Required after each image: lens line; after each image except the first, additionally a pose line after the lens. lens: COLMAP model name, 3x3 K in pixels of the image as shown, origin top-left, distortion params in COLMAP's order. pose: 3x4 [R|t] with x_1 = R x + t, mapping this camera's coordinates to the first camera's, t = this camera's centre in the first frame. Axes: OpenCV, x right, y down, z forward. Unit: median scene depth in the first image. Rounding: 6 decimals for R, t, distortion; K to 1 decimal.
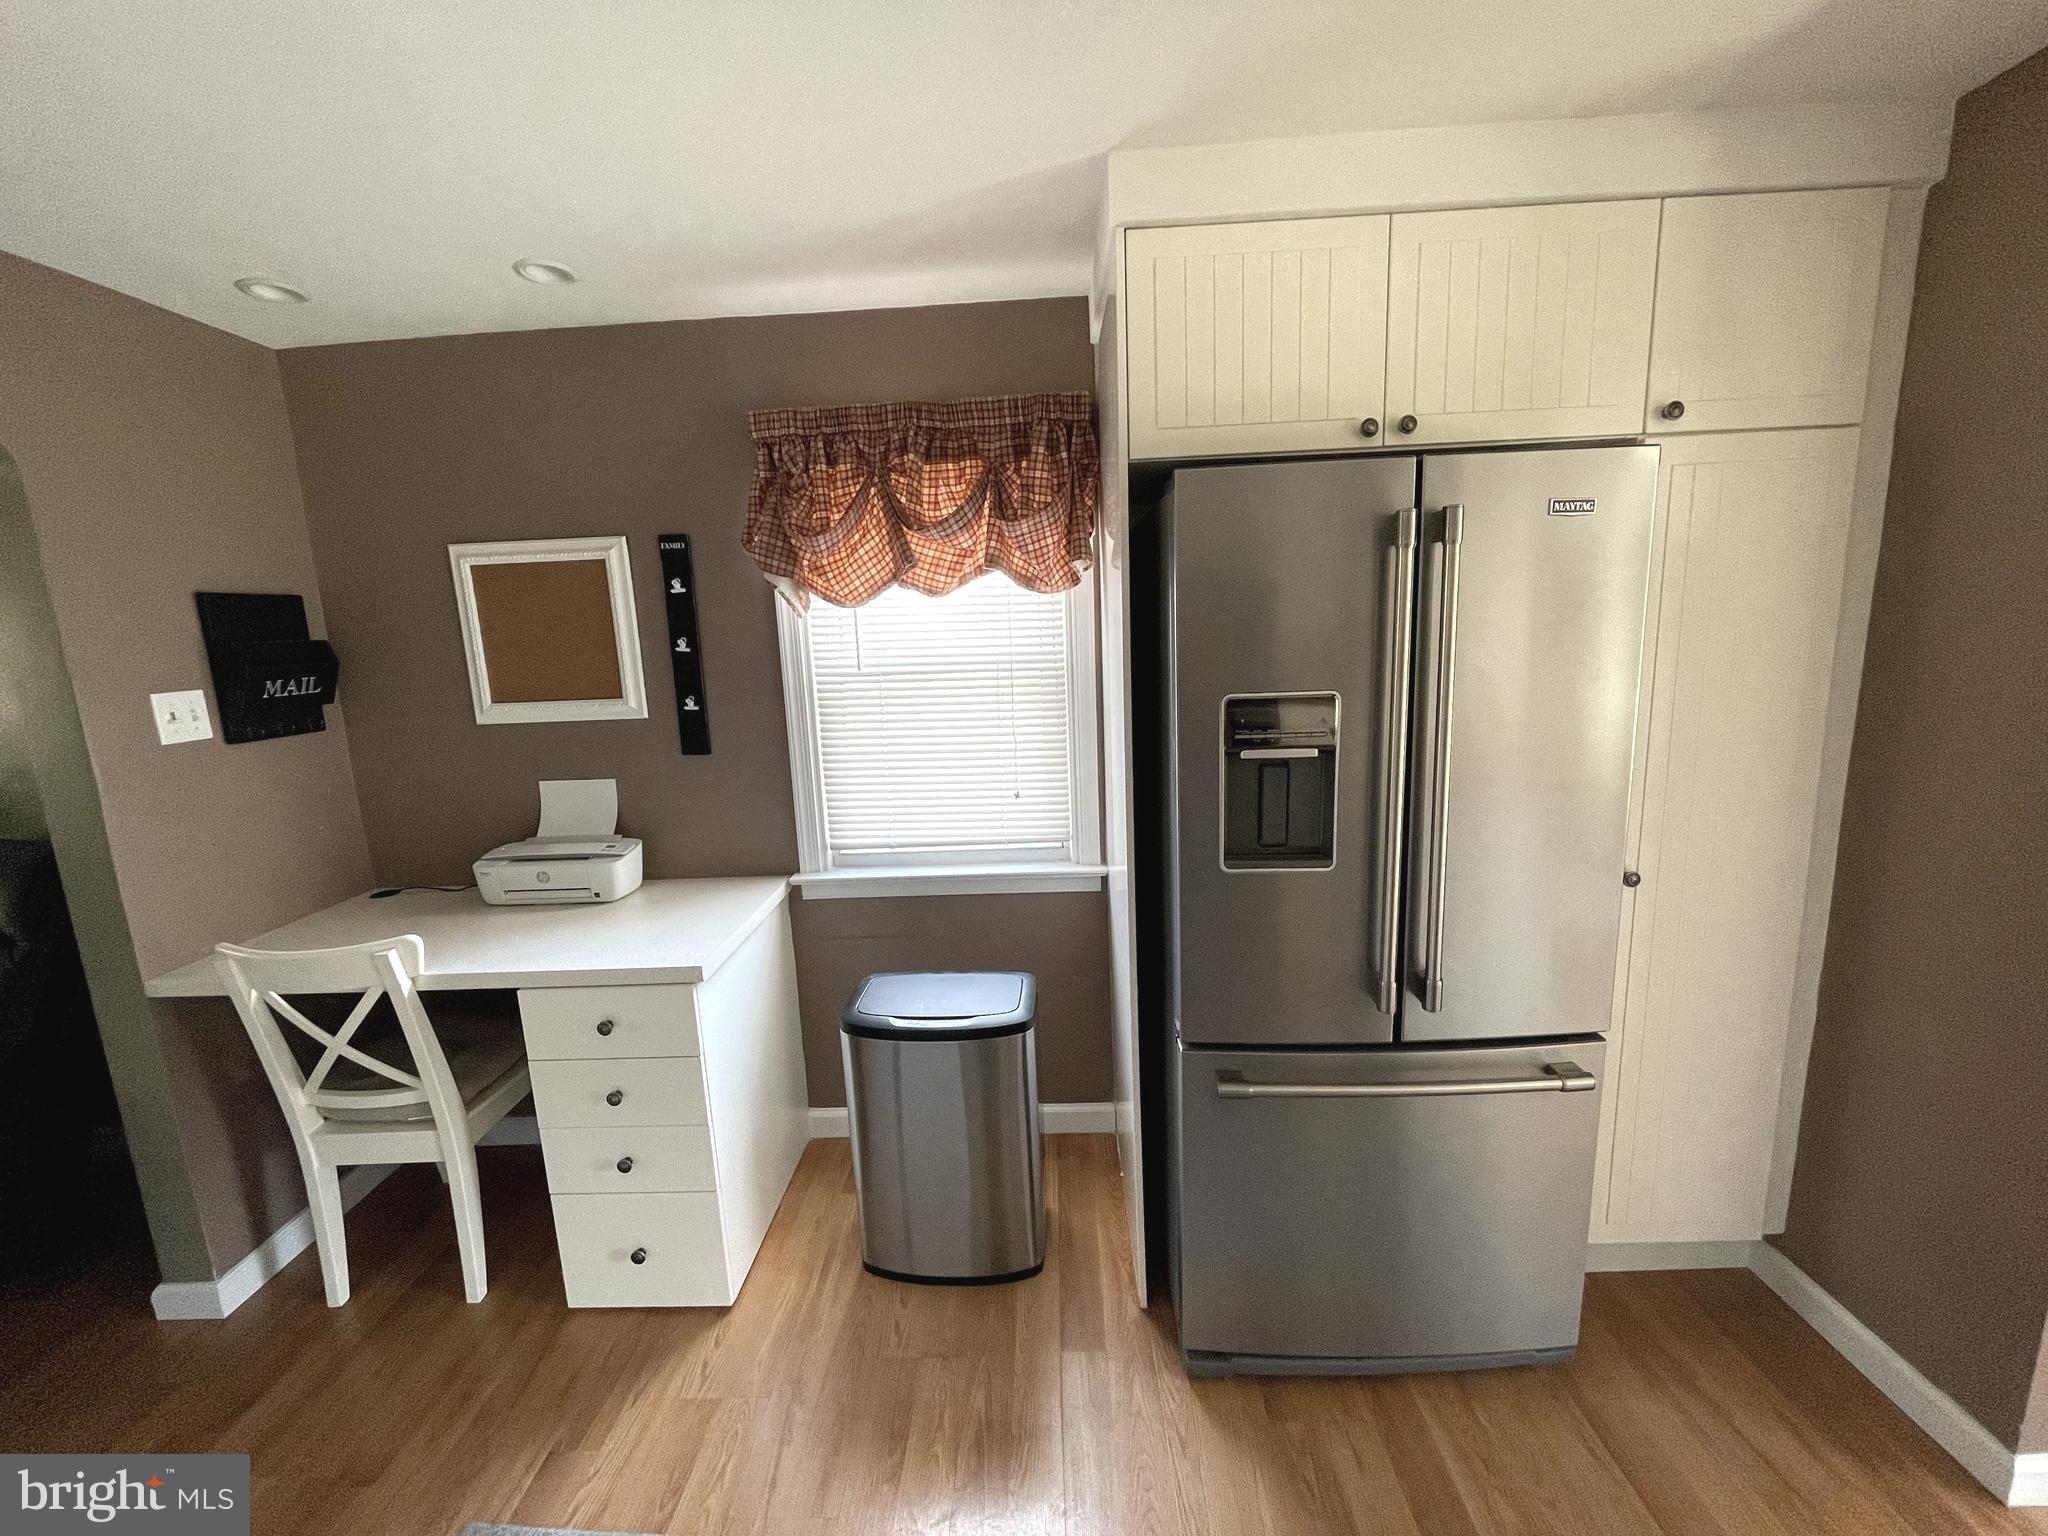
lens RADIAL K [[826.8, 0, 1024.0], [0, 826.8, 768.0], [0, 0, 1]] dist [-0.001885, -0.000561]
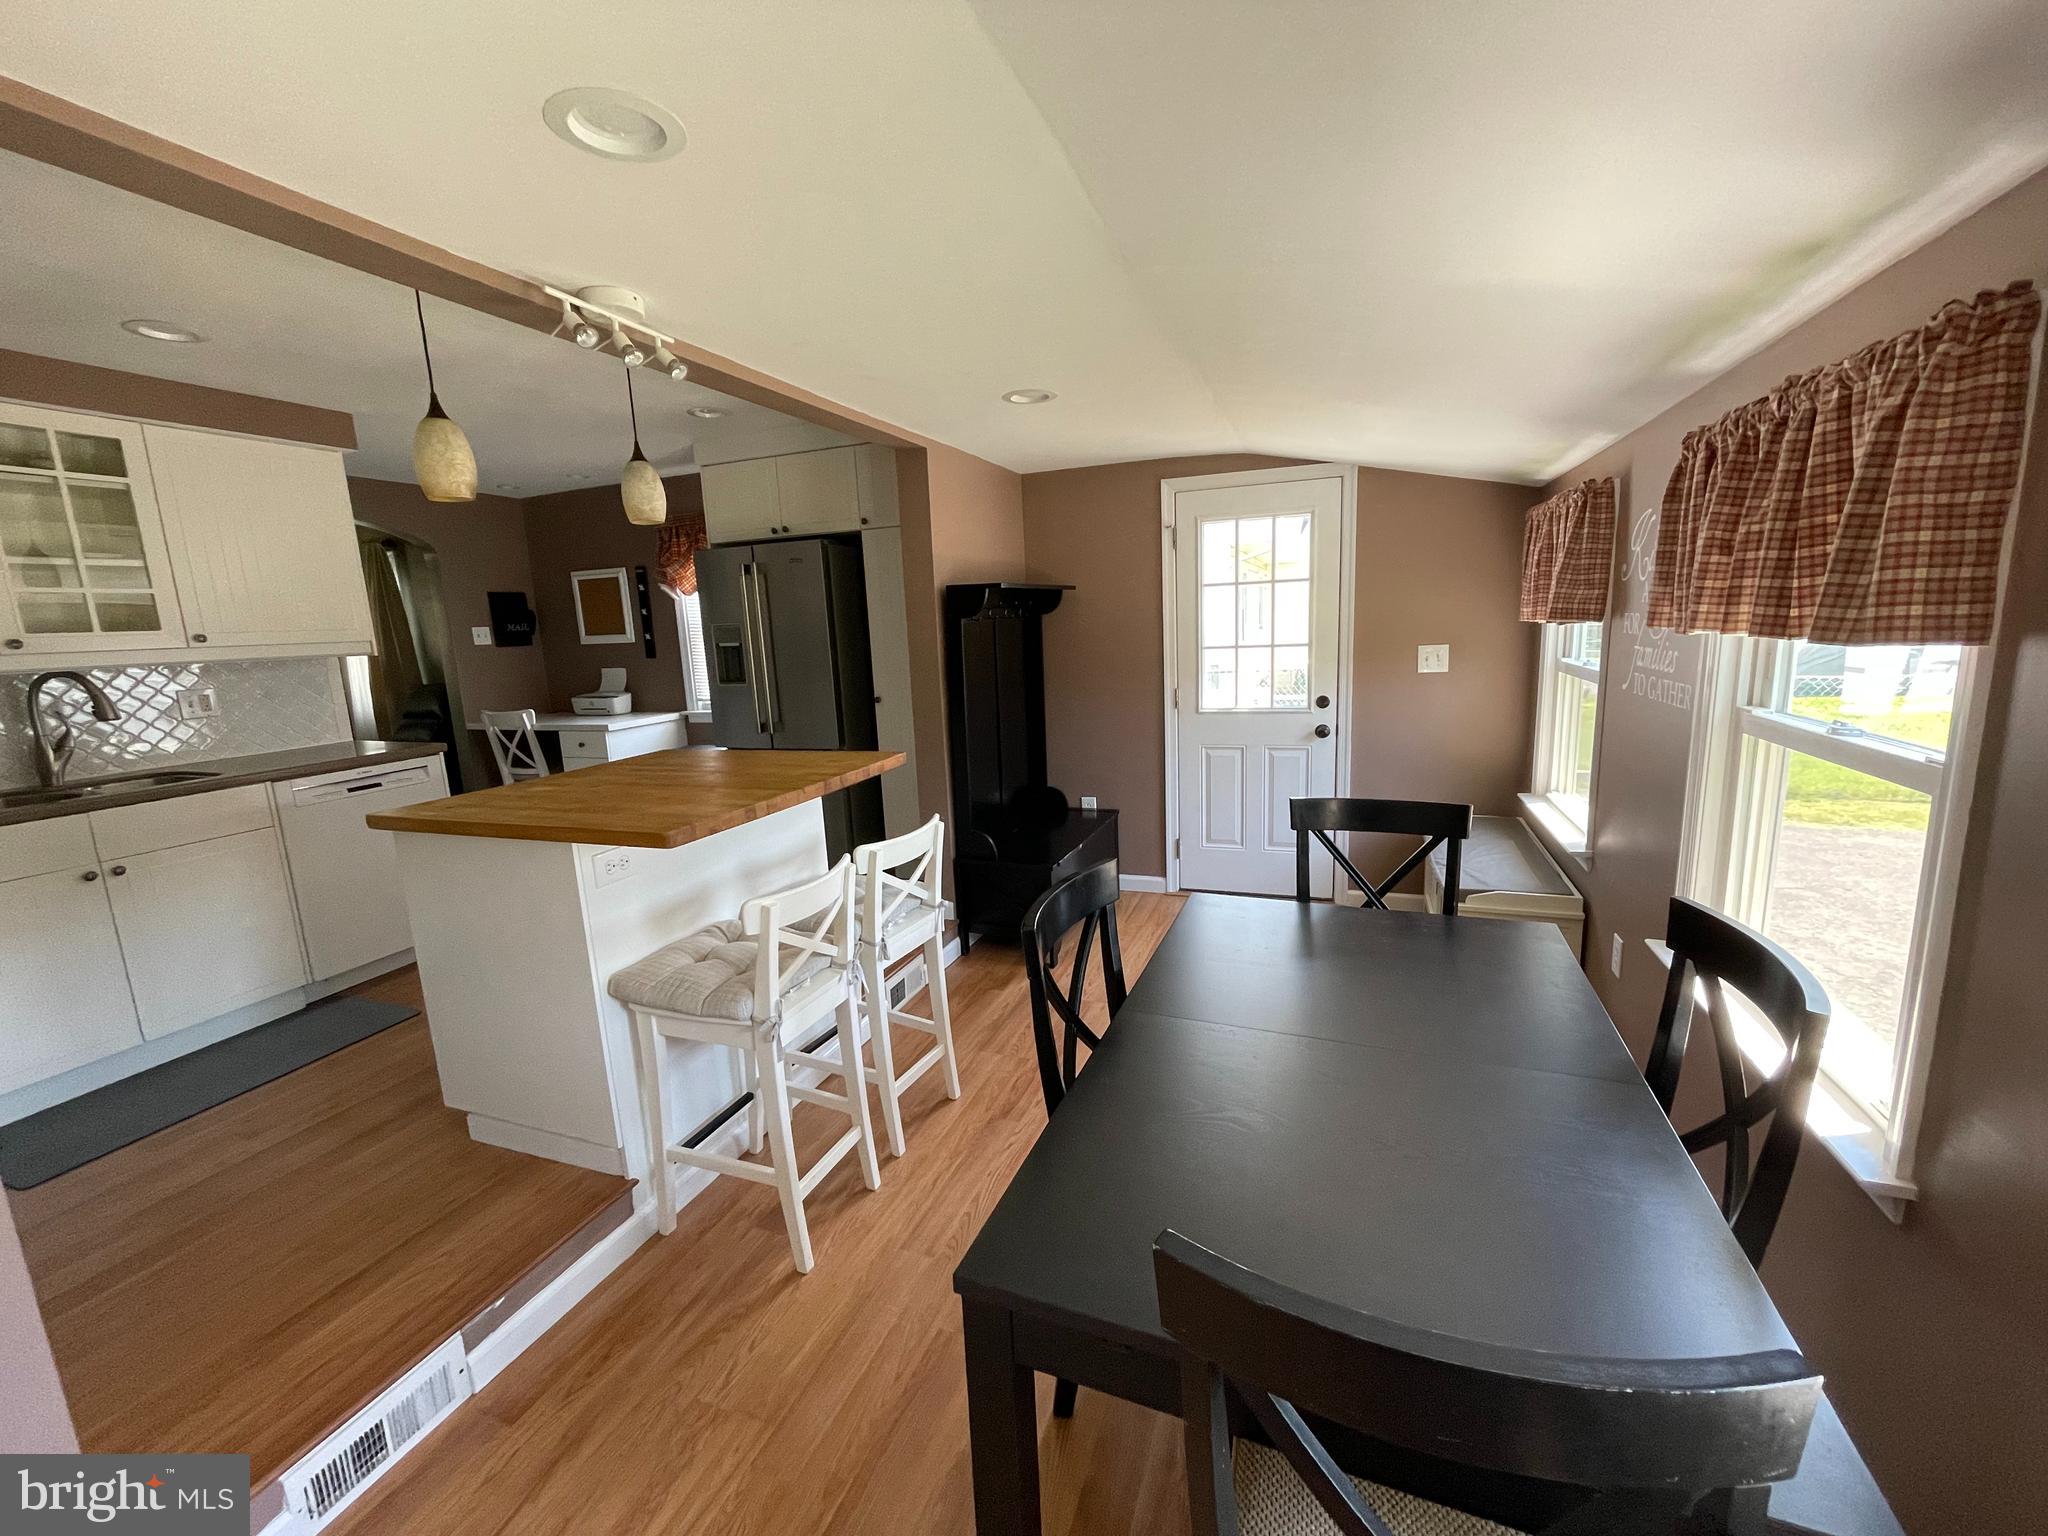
lens RADIAL K [[826.8, 0, 1024.0], [0, 826.8, 768.0], [0, 0, 1]] dist [-0.001885, -0.000561]
pose [[0.940236, 0.062489, -0.334742, 1.557632], [-0.055017, 0.997980, 0.031768, 0.179929], [0.336051, -0.011453, 0.941774, -0.963415]]
